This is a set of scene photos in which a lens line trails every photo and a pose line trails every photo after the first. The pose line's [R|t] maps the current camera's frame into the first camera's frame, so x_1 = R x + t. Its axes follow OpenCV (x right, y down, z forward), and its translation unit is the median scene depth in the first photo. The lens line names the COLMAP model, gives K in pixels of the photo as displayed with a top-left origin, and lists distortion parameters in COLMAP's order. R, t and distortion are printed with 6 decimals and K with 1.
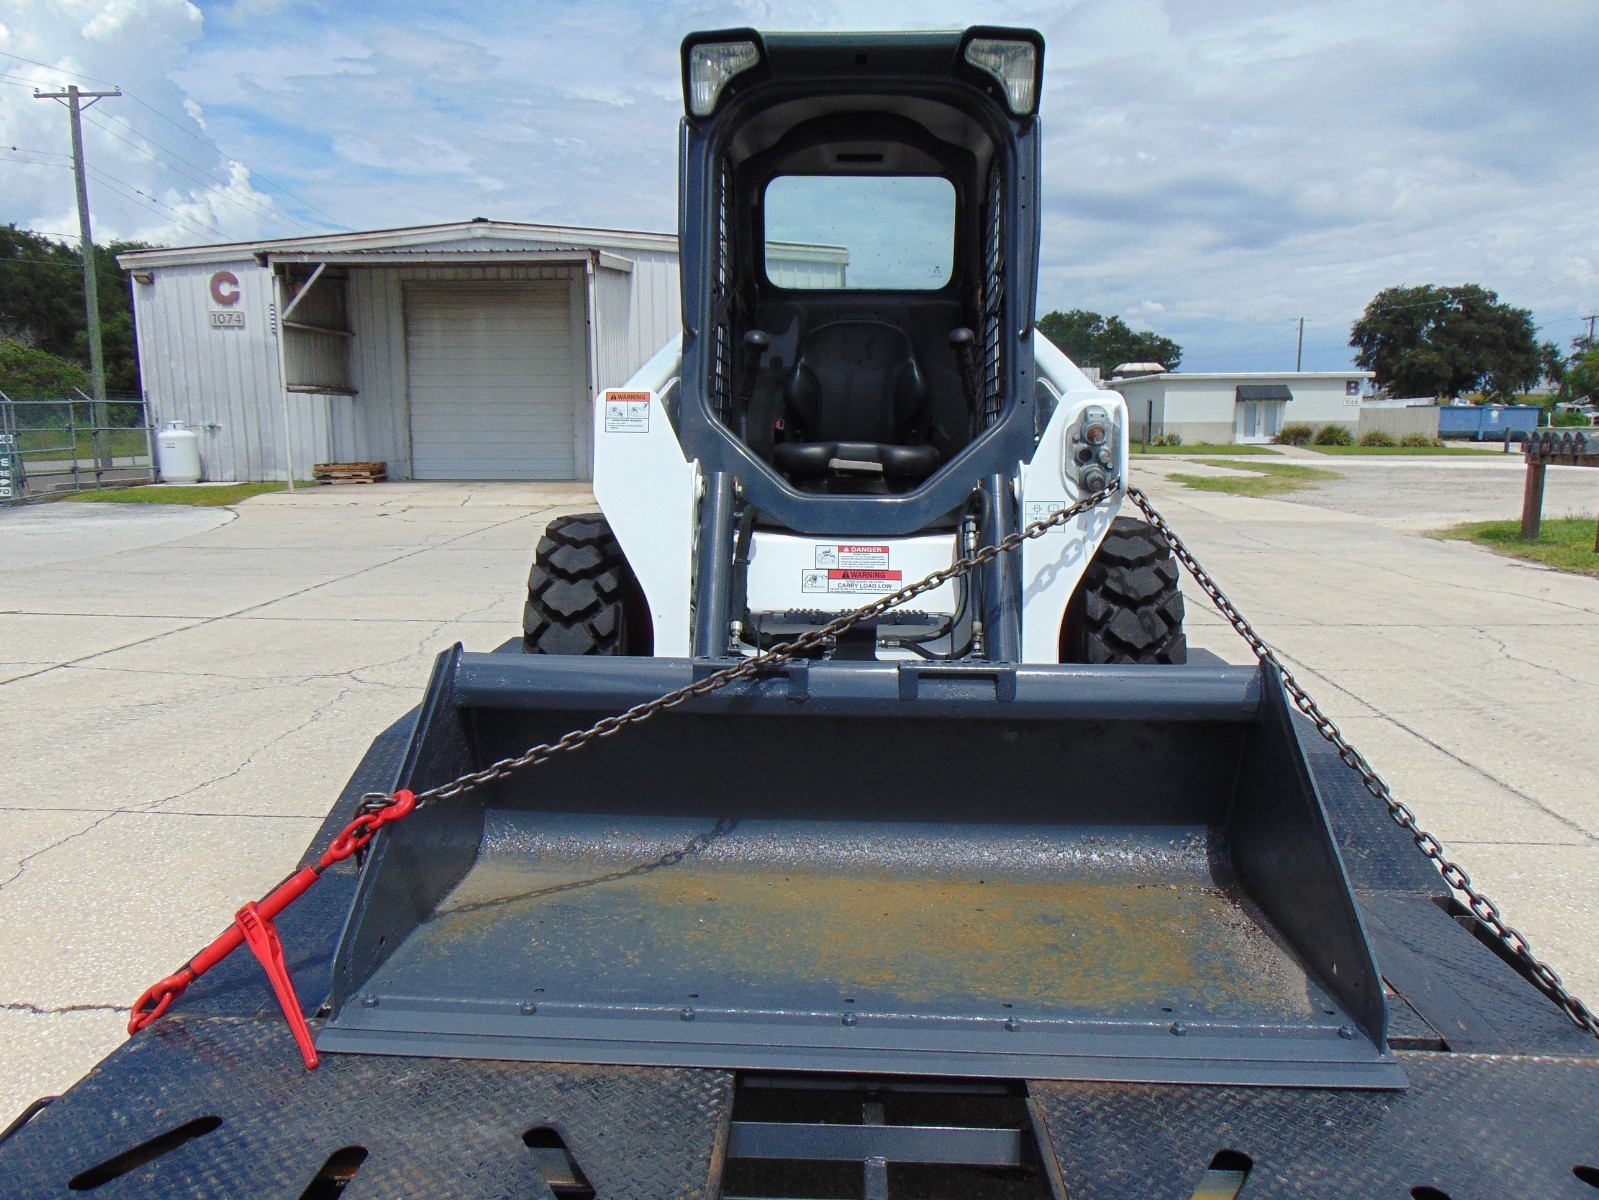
lens RADIAL K [[1183.8, 0, 795.8], [0, 1183.8, 587.8], [0, 0, 1]] dist [0.001726, 0.053062]
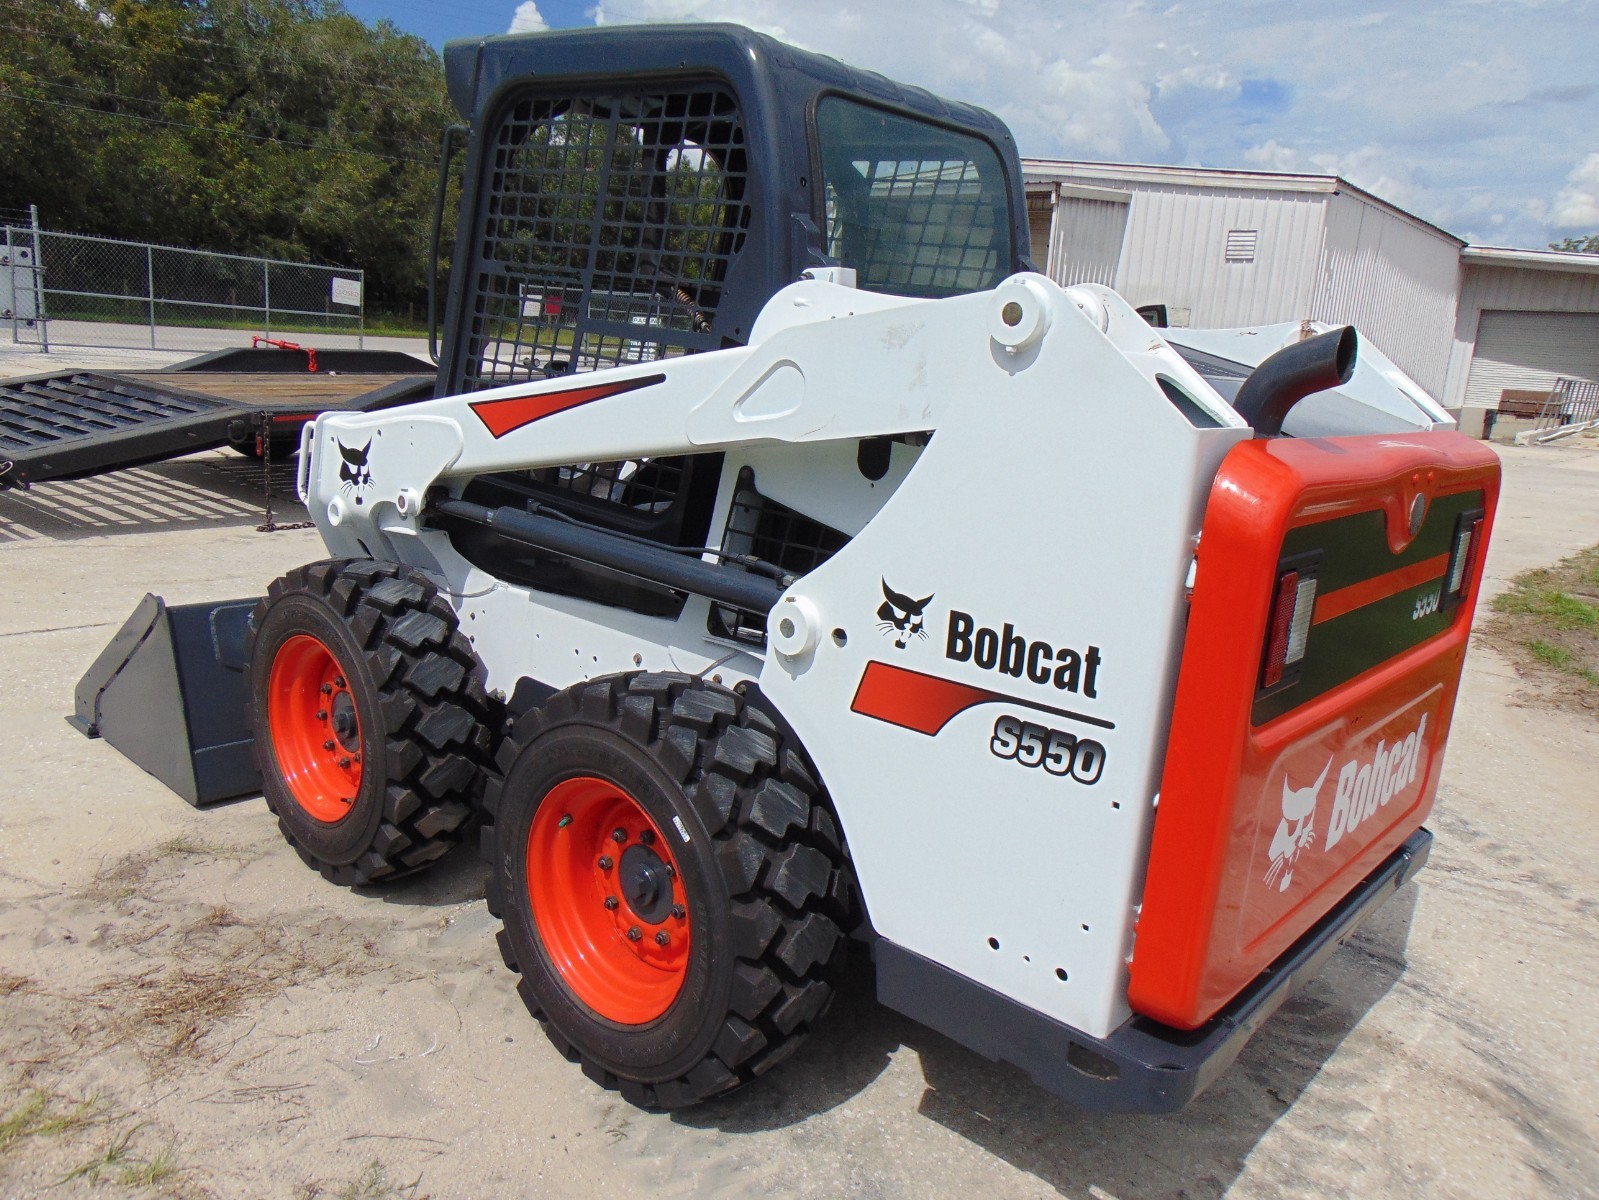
lens RADIAL K [[1183.8, 0, 808.5], [0, 1183.8, 605.2], [0, 0, 1]] dist [0.001726, 0.053062]
pose [[0.813039, 0.189890, -0.550373, 0.097341], [-0.154840, 0.981796, 0.110002, 0.009700], [0.561242, -0.004216, 0.827641, -0.032320]]
